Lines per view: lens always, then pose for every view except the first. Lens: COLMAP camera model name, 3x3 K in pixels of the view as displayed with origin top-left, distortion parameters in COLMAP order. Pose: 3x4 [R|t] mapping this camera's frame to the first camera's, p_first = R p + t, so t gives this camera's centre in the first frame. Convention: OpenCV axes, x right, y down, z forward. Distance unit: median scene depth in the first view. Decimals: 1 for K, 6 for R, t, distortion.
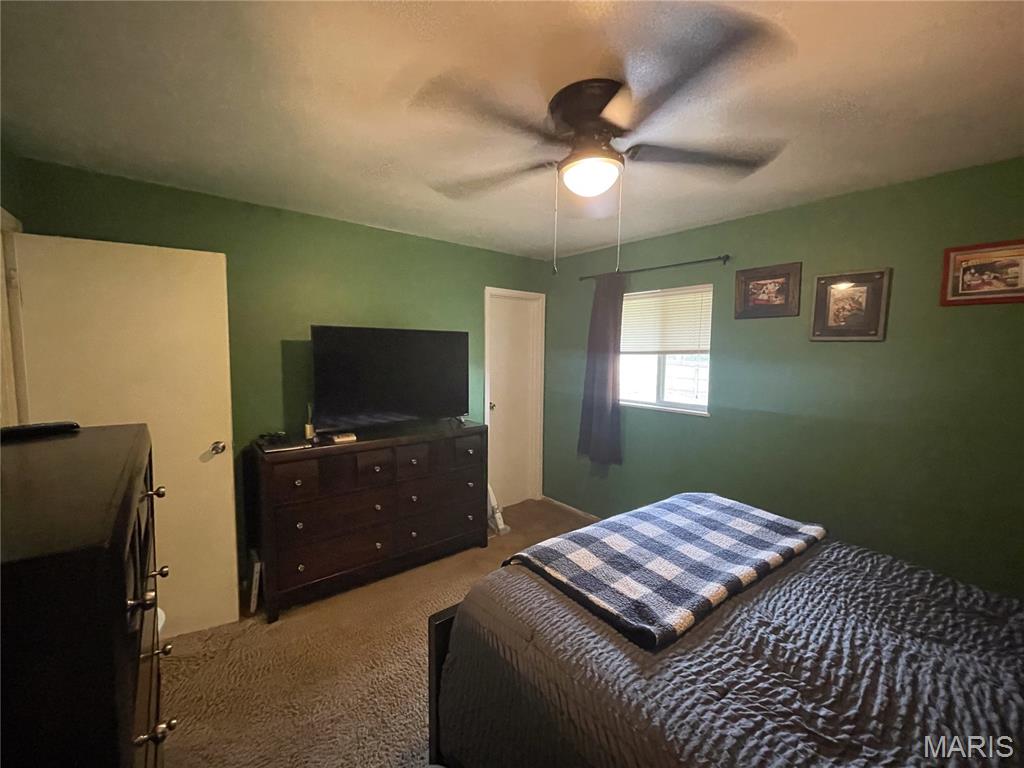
lens RADIAL K [[409.0, 0, 504.5], [0, 409.0, 380.3], [0, 0, 1]] dist [-0.005553, 0.002295]
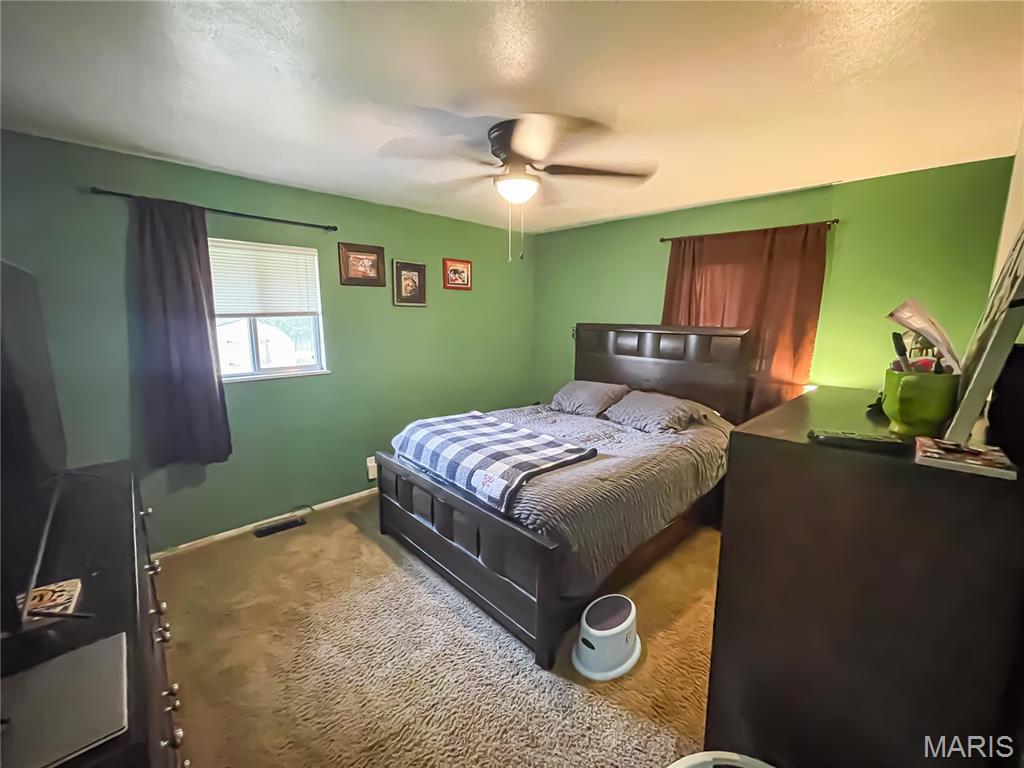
lens RADIAL K [[409.0, 0, 509.6], [0, 409.0, 386.4], [0, 0, 1]] dist [-0.005553, 0.002295]
pose [[-0.062928, -0.180704, 0.981522, -0.724109], [0.069485, 0.980292, 0.184932, -0.054251], [-0.995596, 0.079838, -0.049131, 0.670750]]
